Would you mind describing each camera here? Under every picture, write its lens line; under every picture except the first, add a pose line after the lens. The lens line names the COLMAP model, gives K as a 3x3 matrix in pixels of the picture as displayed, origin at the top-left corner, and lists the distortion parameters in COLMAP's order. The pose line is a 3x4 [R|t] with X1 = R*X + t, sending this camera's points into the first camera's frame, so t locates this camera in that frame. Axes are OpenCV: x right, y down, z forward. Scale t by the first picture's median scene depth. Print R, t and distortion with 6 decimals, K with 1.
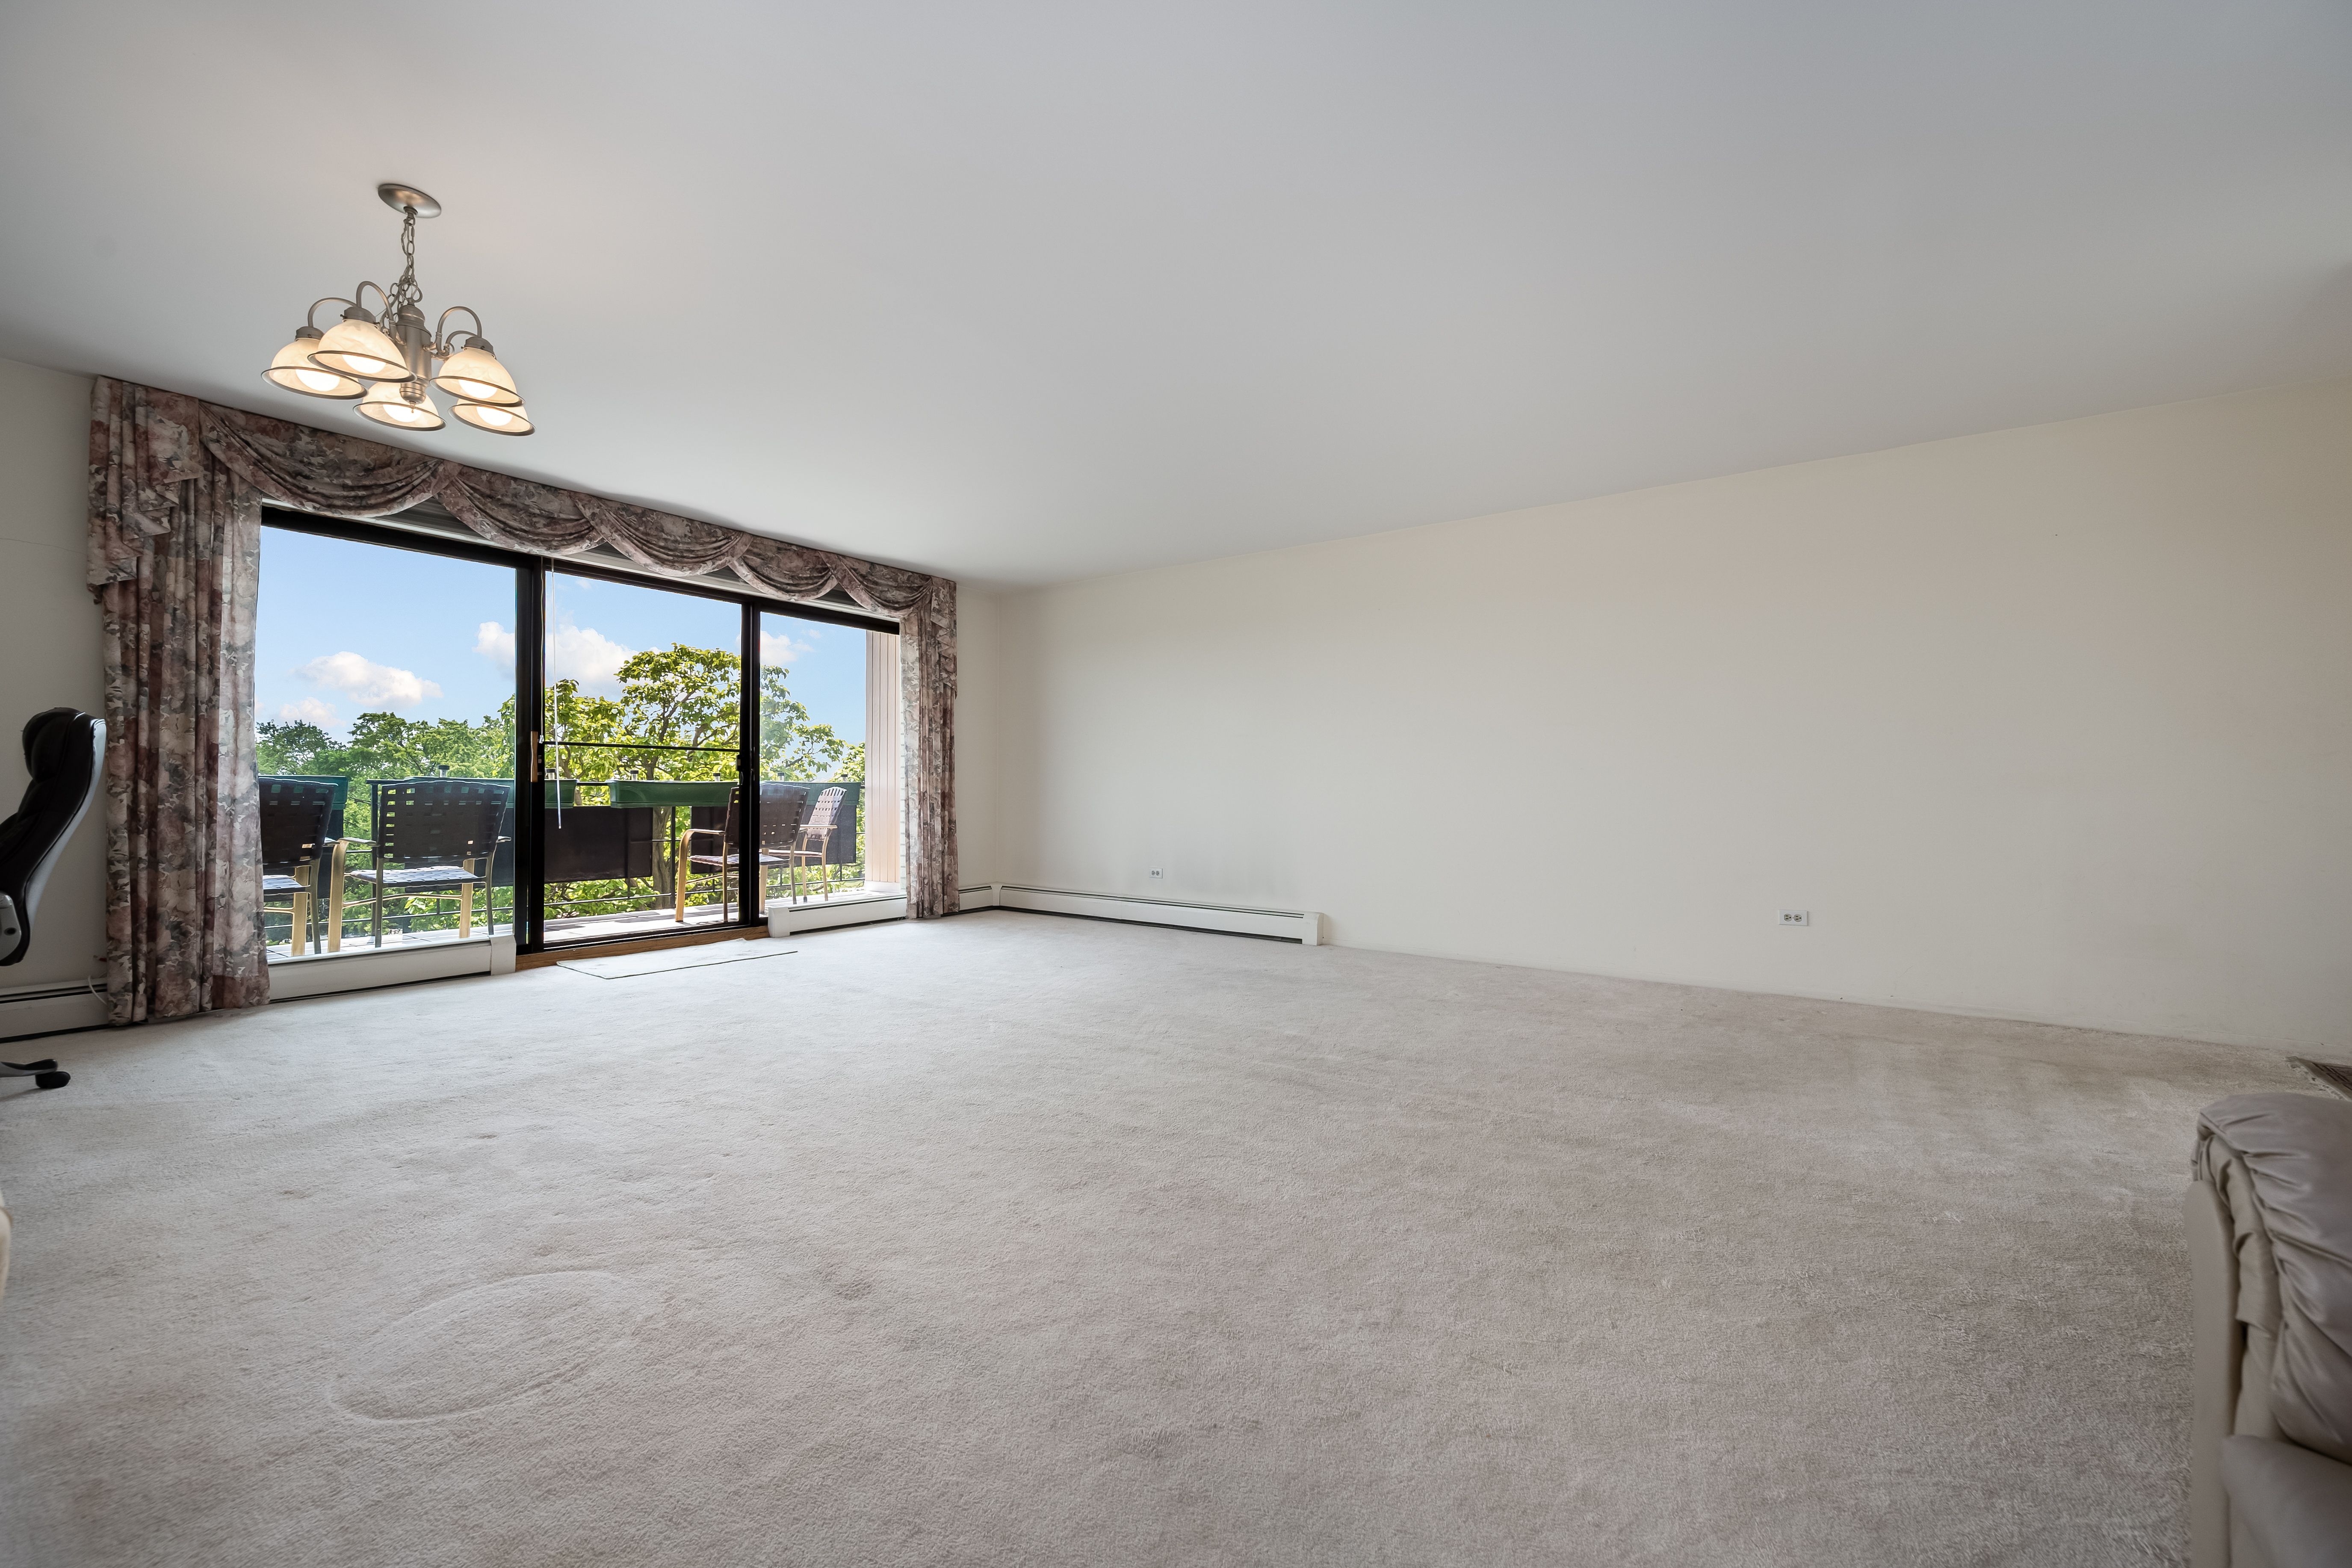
lens RADIAL K [[932.5, 0, 1184.6], [0, 932.5, 791.1], [0, 0, 1]] dist [0.000135, -0.000451]
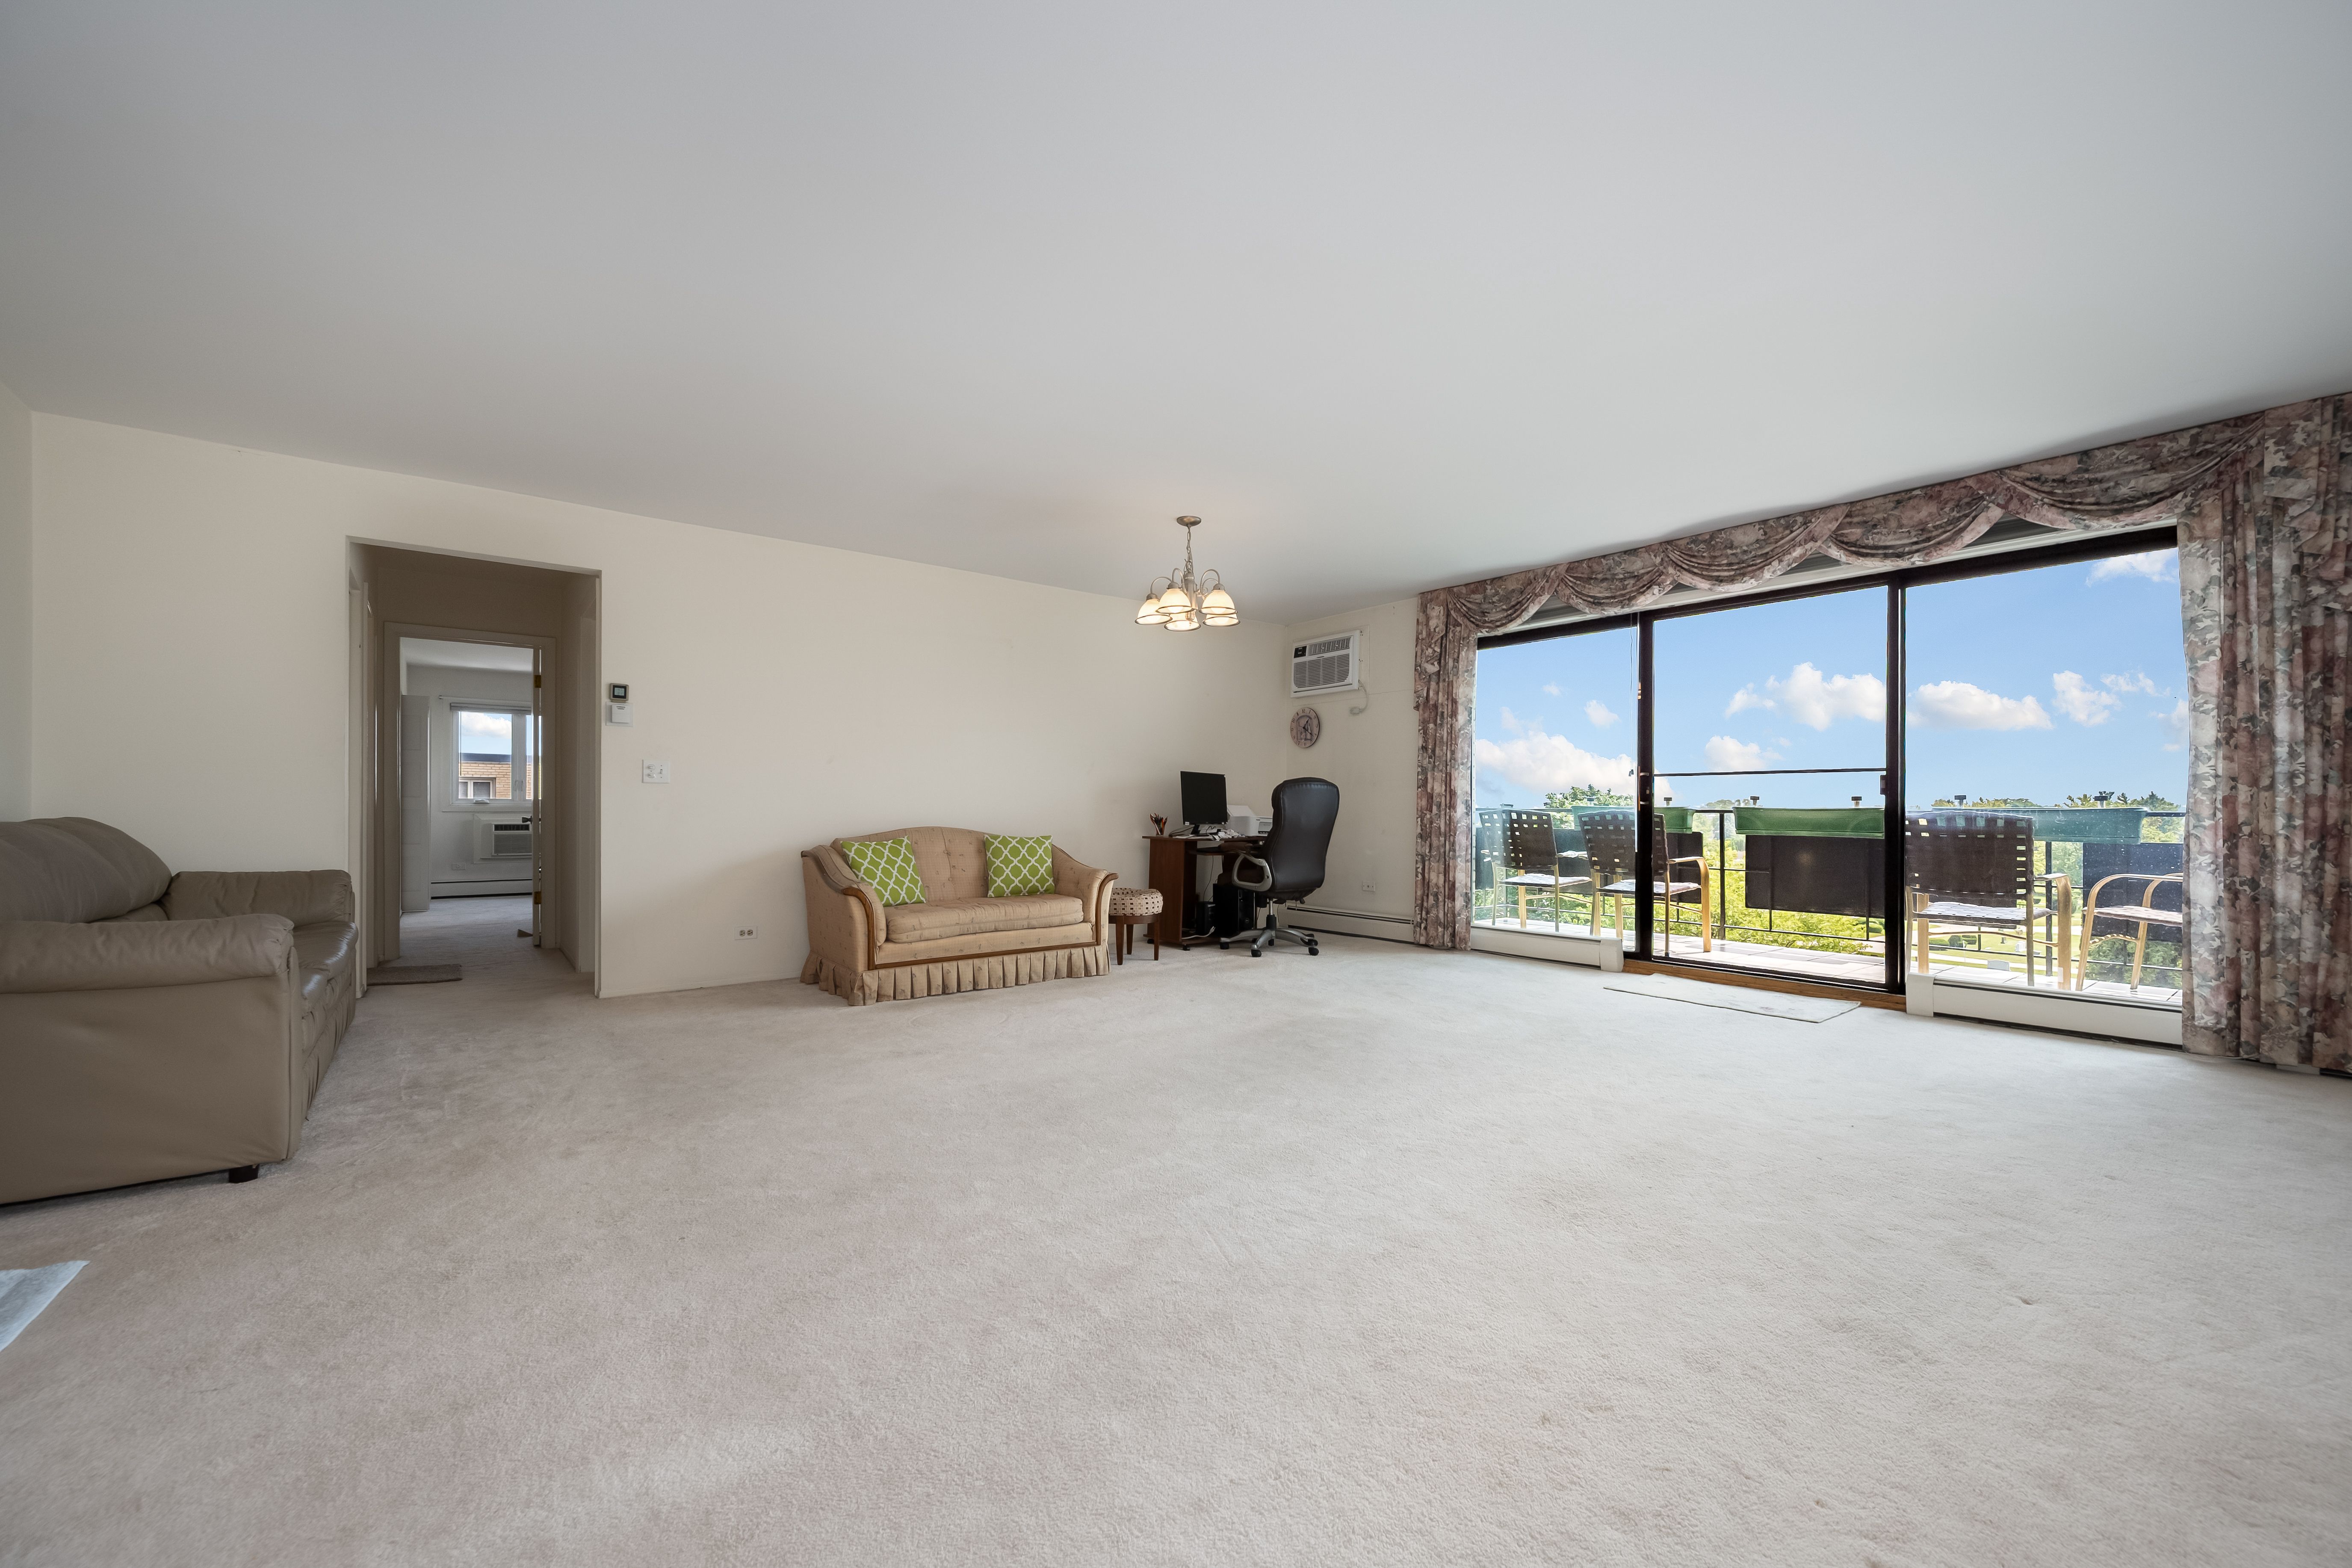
lens RADIAL K [[932.5, 0, 1178.1], [0, 932.5, 818.2], [0, 0, 1]] dist [0.000135, -0.000451]
pose [[-0.285990, -0.007221, -0.958206, 0.580596], [-0.015587, 0.999874, -0.002882, 0.012196], [0.958106, 0.014111, -0.286066, 0.824634]]
